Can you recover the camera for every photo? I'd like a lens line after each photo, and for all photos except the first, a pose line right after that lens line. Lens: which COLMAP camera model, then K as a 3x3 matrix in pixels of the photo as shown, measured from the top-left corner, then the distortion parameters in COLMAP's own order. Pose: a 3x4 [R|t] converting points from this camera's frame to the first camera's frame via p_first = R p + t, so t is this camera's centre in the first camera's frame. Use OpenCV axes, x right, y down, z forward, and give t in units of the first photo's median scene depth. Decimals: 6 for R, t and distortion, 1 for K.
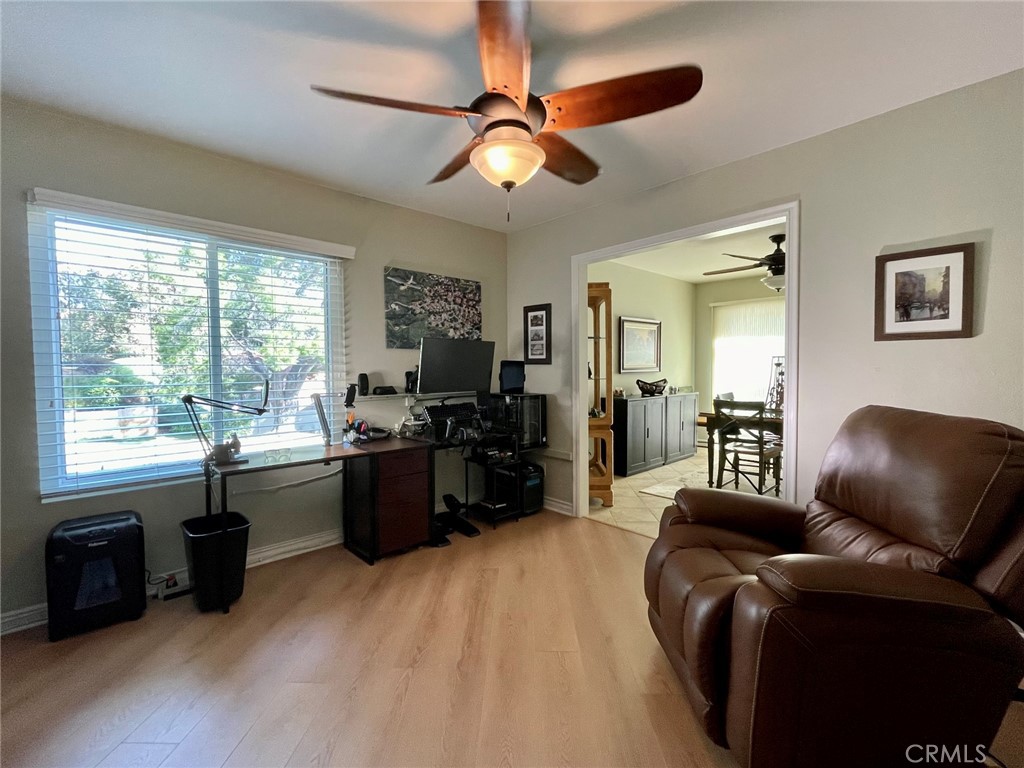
lens RADIAL K [[420.5, 0, 513.5], [0, 420.5, 376.5], [0, 0, 1]] dist [-0.007507, 0.001769]
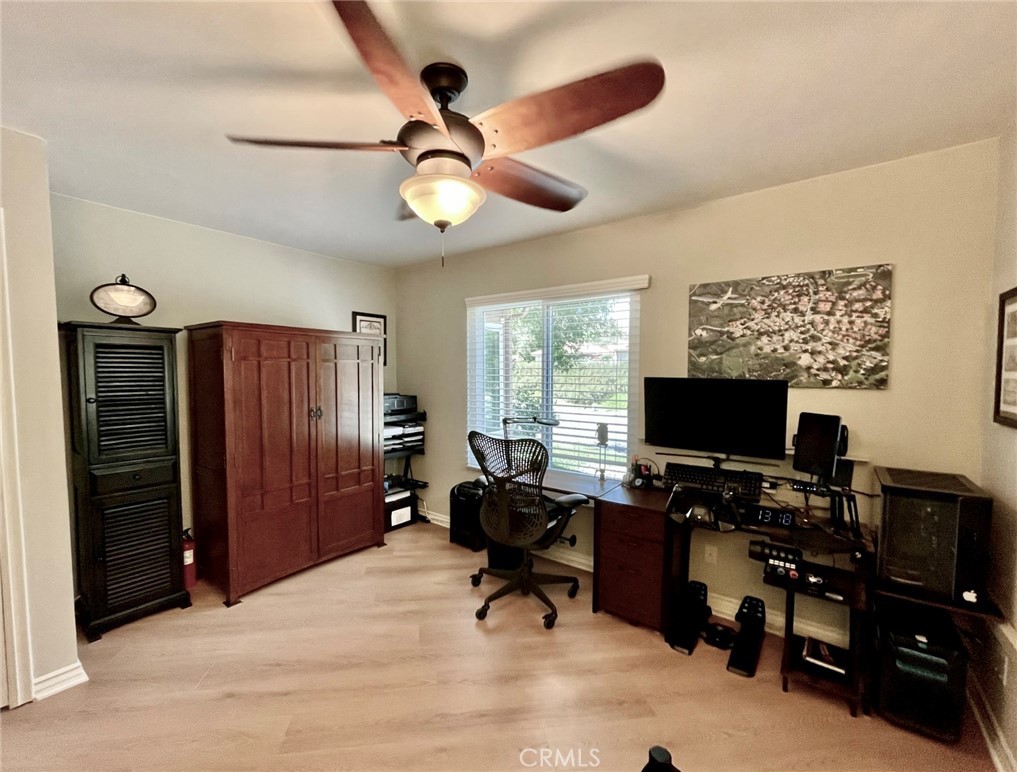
lens RADIAL K [[432.5, 0, 511.2], [0, 432.5, 392.8], [0, 0, 1]] dist [-0.005262, -0.000399]
pose [[0.192675, 0.053561, -0.979800, 0.422820], [-0.034767, 0.998255, 0.047733, -0.071483], [0.980647, 0.024867, 0.194201, 0.446250]]
